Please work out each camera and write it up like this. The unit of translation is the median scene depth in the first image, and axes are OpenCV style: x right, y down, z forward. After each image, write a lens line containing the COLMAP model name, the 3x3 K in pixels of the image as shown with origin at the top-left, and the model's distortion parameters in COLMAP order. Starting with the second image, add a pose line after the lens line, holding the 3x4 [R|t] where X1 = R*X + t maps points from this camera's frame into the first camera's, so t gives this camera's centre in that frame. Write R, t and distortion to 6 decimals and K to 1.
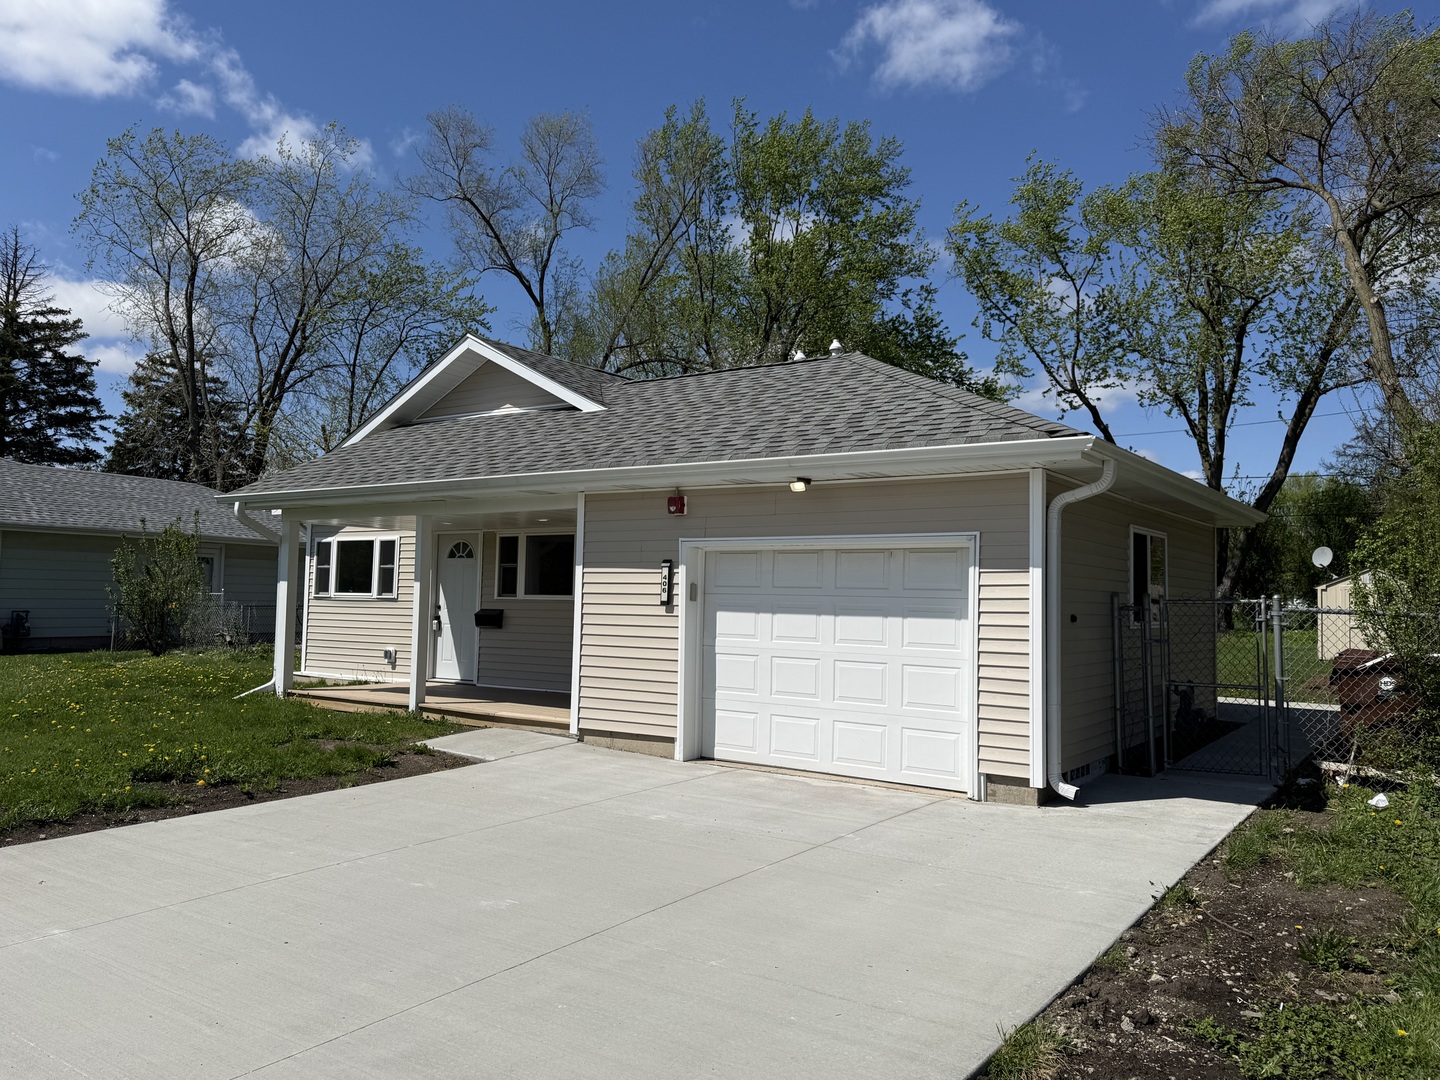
lens RADIAL K [[1081.5, 0, 722.1], [0, 1081.5, 540.9], [0, 0, 1]] dist [0.011933, 0.000726]
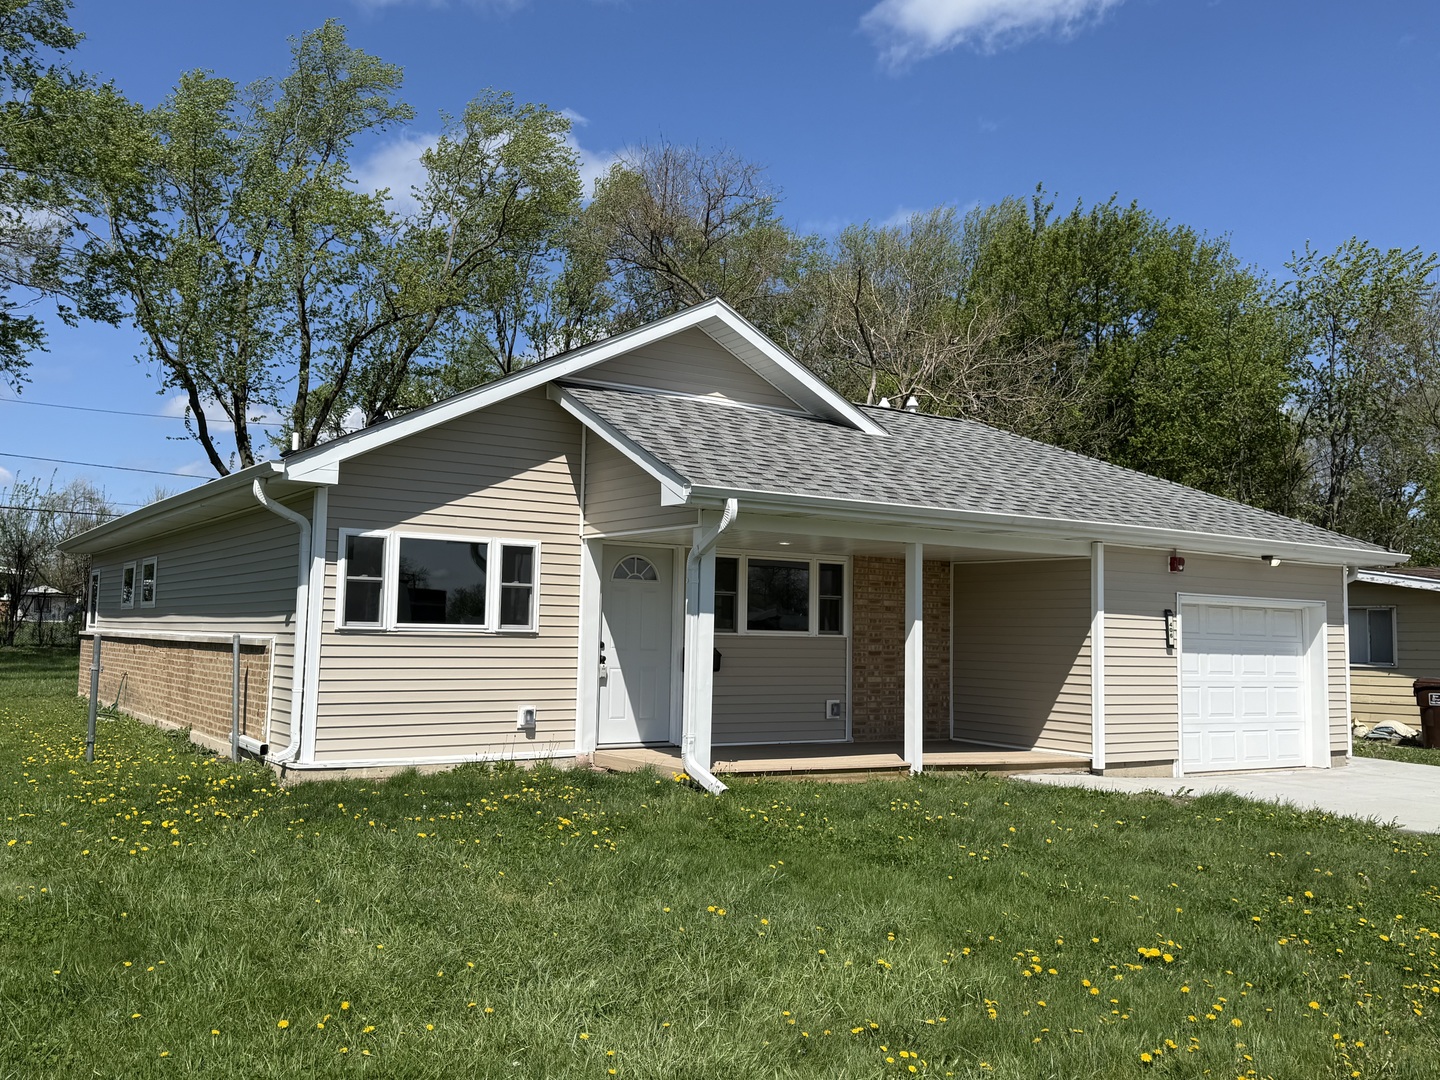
lens RADIAL K [[1265.4, 0, 720.5], [0, 1265.4, 536.3], [0, 0, 1]] dist [0.022275, -0.001711]
pose [[0.403916, 0.062783, 0.912639, -1.008918], [-0.067213, 0.996982, -0.038838, 0.015997], [-0.912324, -0.045654, 0.406917, 0.586118]]
